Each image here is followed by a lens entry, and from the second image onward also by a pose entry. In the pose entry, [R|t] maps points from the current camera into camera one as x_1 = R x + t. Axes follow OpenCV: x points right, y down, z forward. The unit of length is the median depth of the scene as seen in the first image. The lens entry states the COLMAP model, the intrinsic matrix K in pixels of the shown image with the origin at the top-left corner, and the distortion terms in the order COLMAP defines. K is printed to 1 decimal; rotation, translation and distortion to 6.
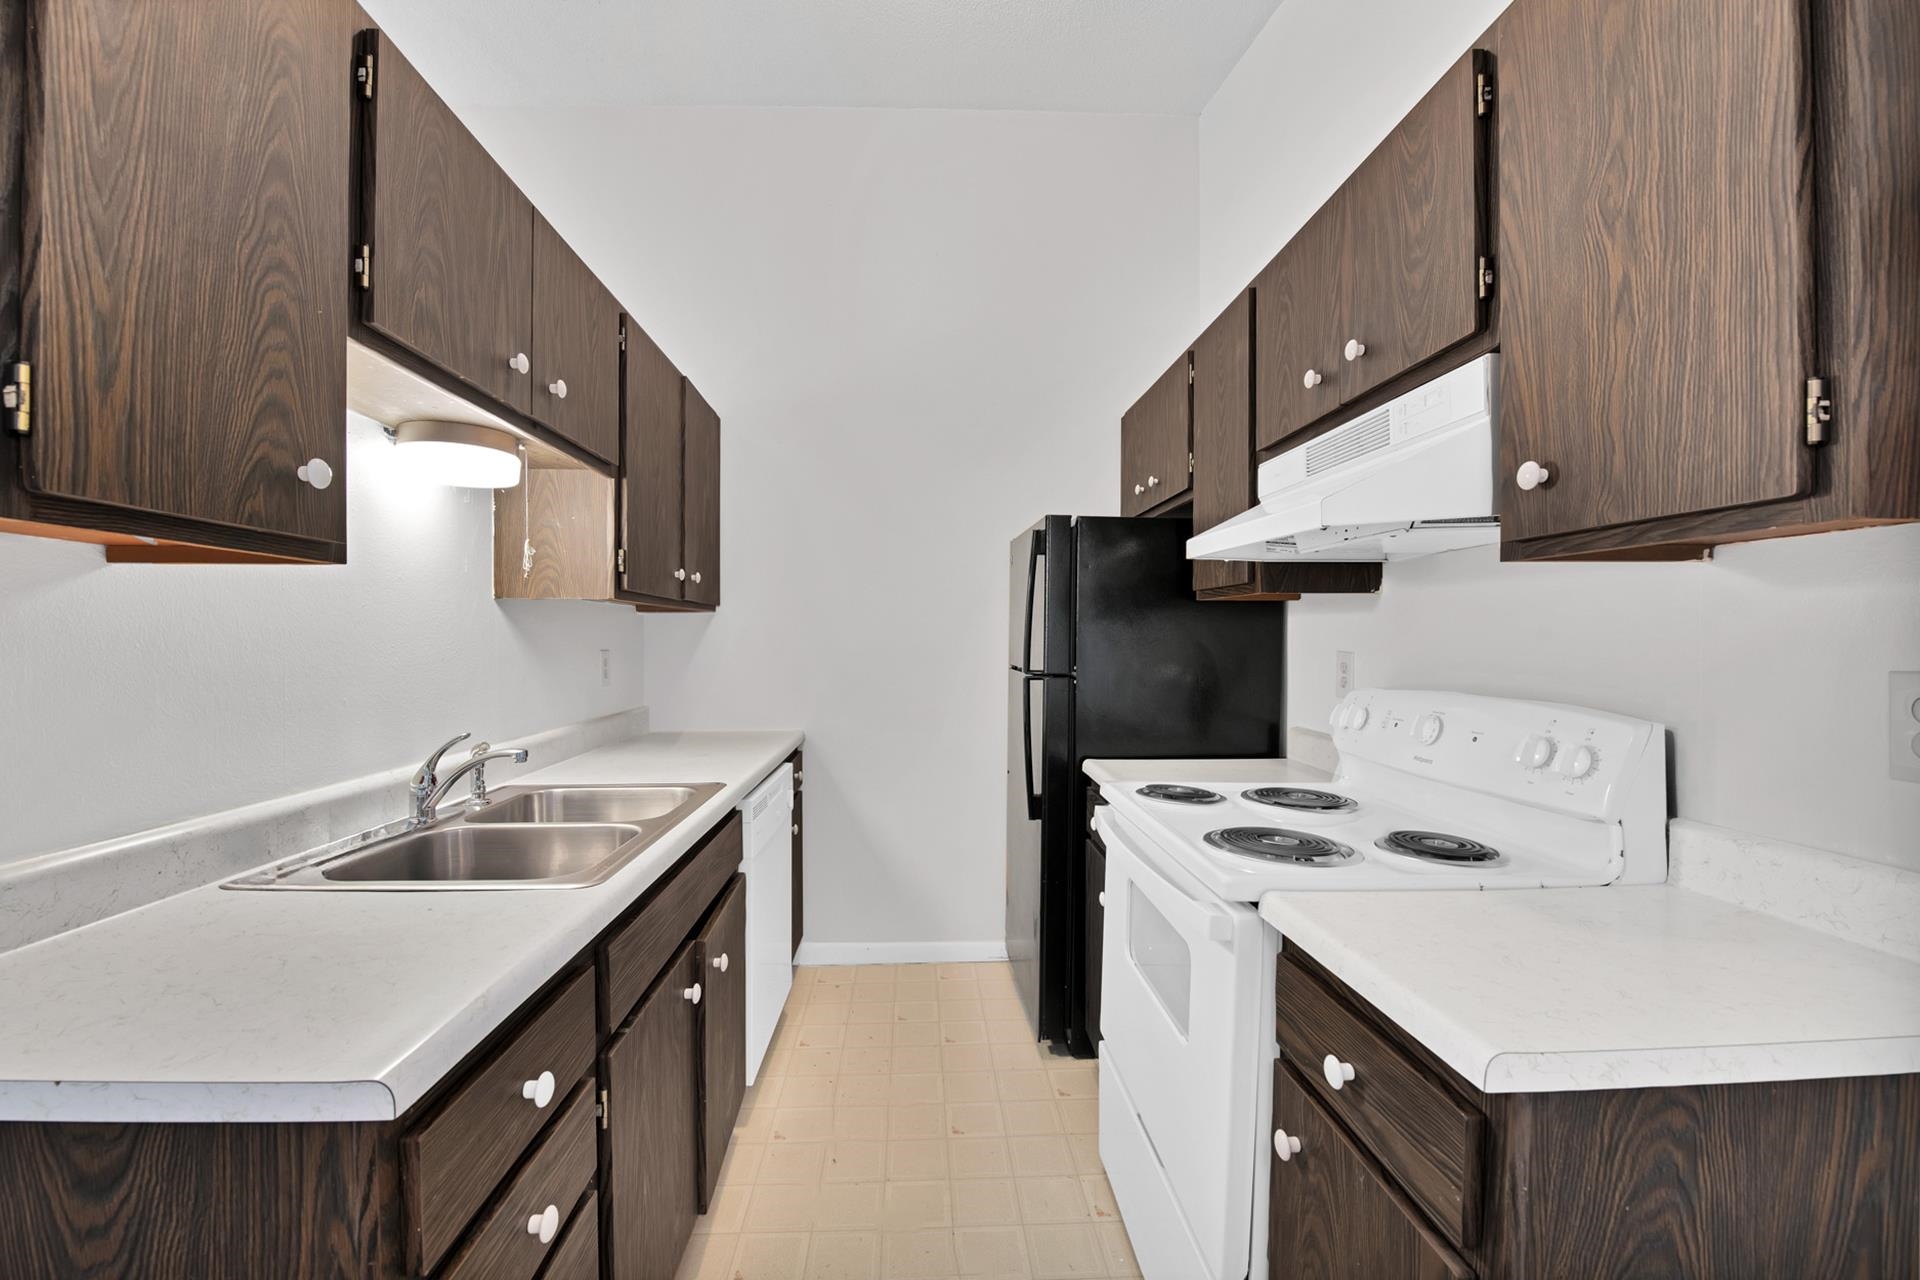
lens RADIAL K [[787.7, 0, 954.0], [0, 787.7, 642.8], [0, 0, 1]] dist [-0.019332, -0.000886]
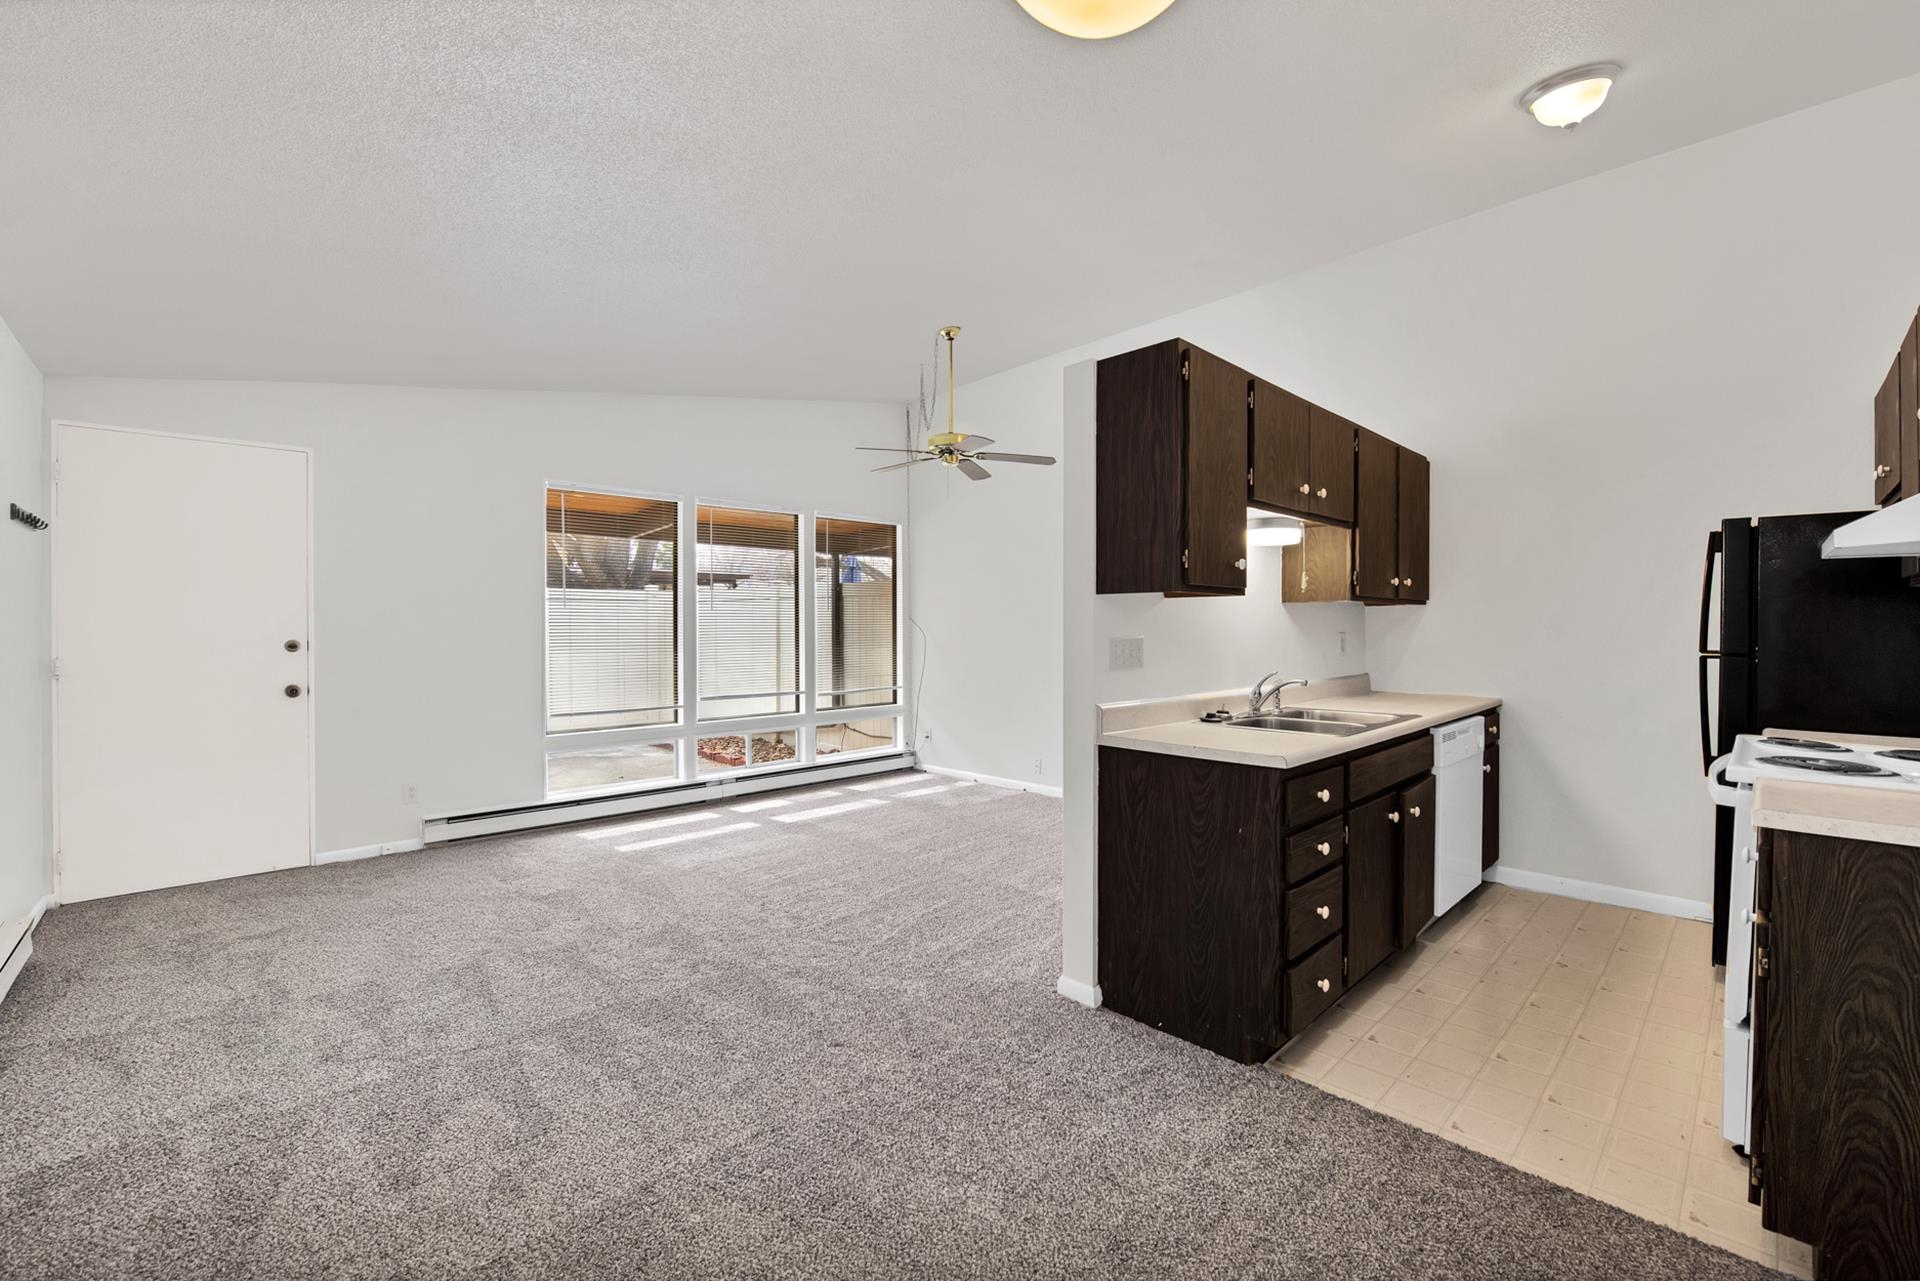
lens RADIAL K [[787.7, 0, 953.9], [0, 787.7, 638.0], [0, 0, 1]] dist [-0.019332, -0.000886]
pose [[0.647034, 0.008637, -0.762412, 0.301649], [-0.001118, 0.999946, 0.010379, 0.006616], [0.762460, -0.005864, 0.647008, -0.745644]]
